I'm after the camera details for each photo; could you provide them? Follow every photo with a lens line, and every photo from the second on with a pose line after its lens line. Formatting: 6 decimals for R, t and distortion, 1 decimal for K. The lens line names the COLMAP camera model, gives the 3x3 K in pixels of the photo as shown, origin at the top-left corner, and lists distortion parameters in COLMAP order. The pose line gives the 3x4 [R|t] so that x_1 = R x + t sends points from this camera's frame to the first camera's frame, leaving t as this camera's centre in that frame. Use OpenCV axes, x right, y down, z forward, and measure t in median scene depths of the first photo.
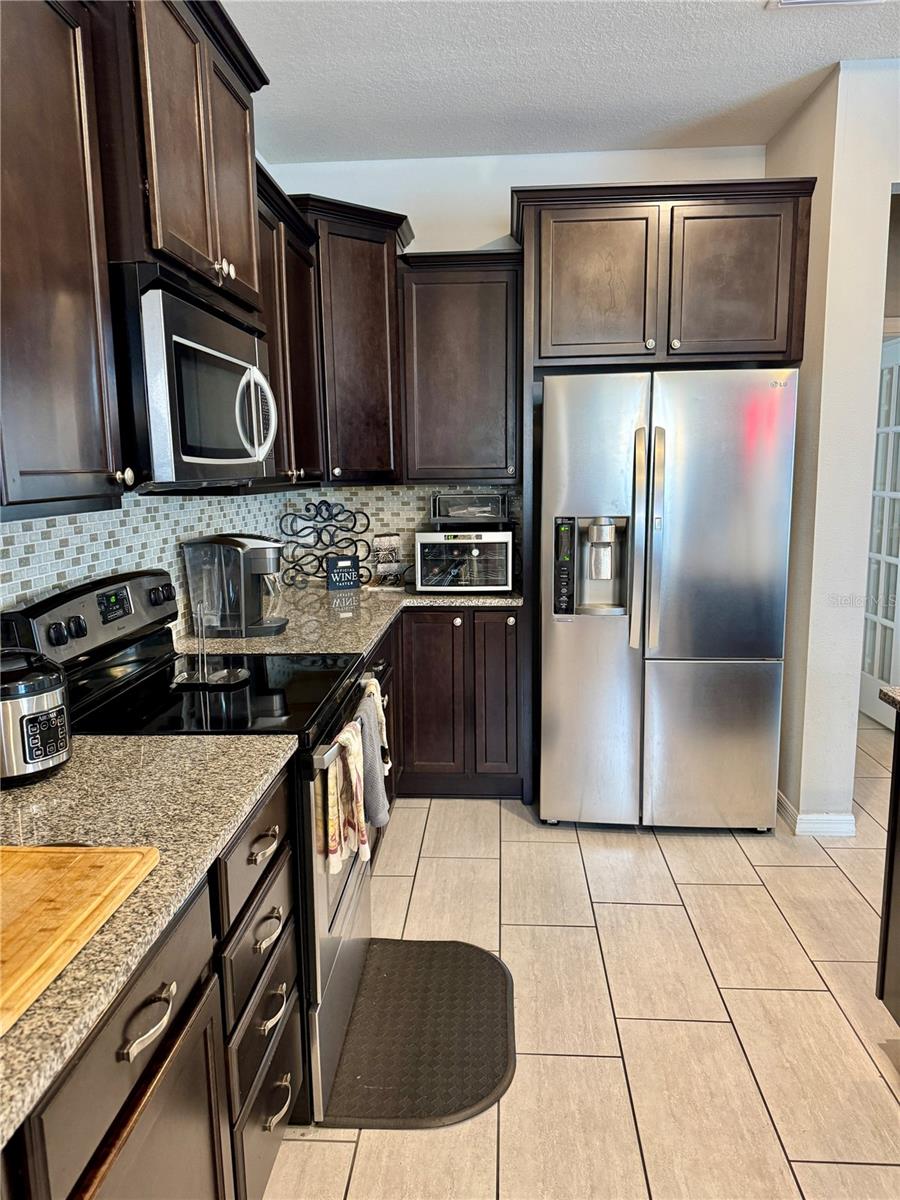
lens RADIAL K [[846.9, 0, 450.0], [0, 846.9, 600.0], [0, 0, 1]] dist [0.058144, -0.001211]
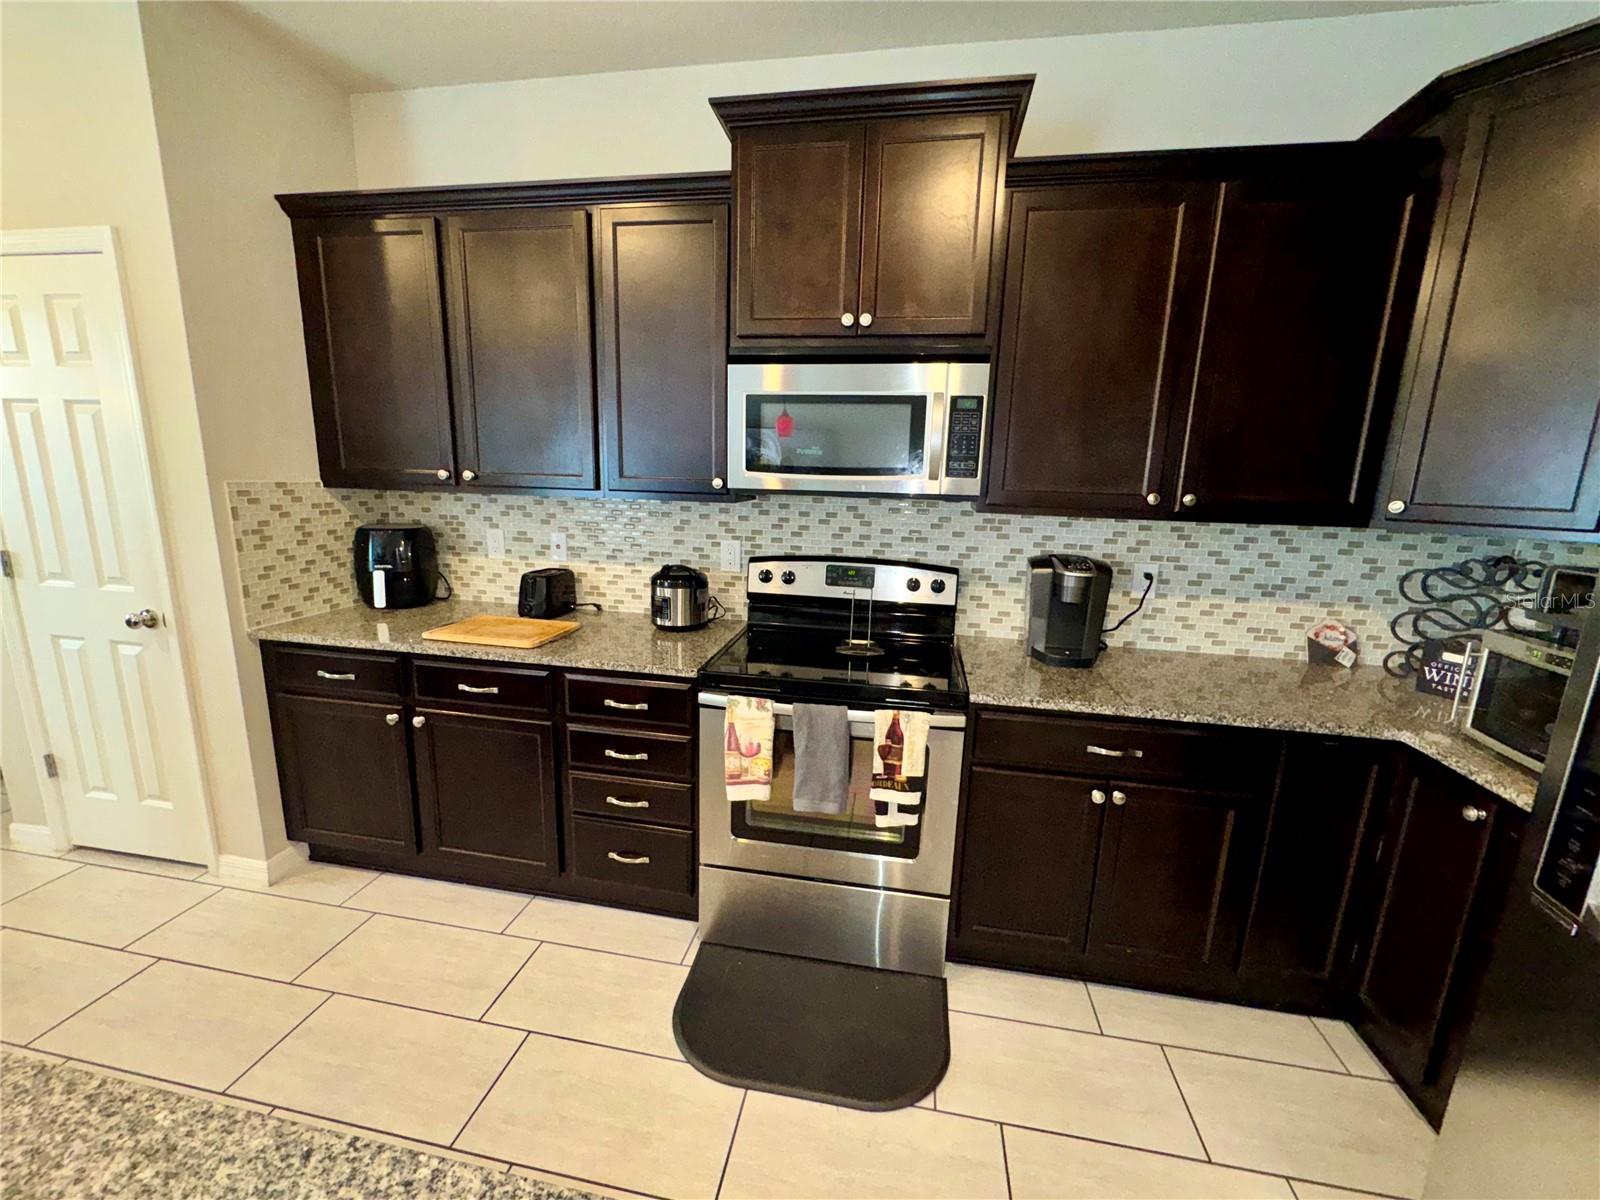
lens RADIAL K [[639.2, 0, 800.0], [0, 639.2, 600.0], [0, 0, 1]] dist [-0.002837, -0.000077]
pose [[-0.117862, 0.210518, -0.970459, 0.463502], [-0.178245, 0.956914, 0.229227, -0.130745], [0.976902, 0.199997, -0.075260, 0.704582]]
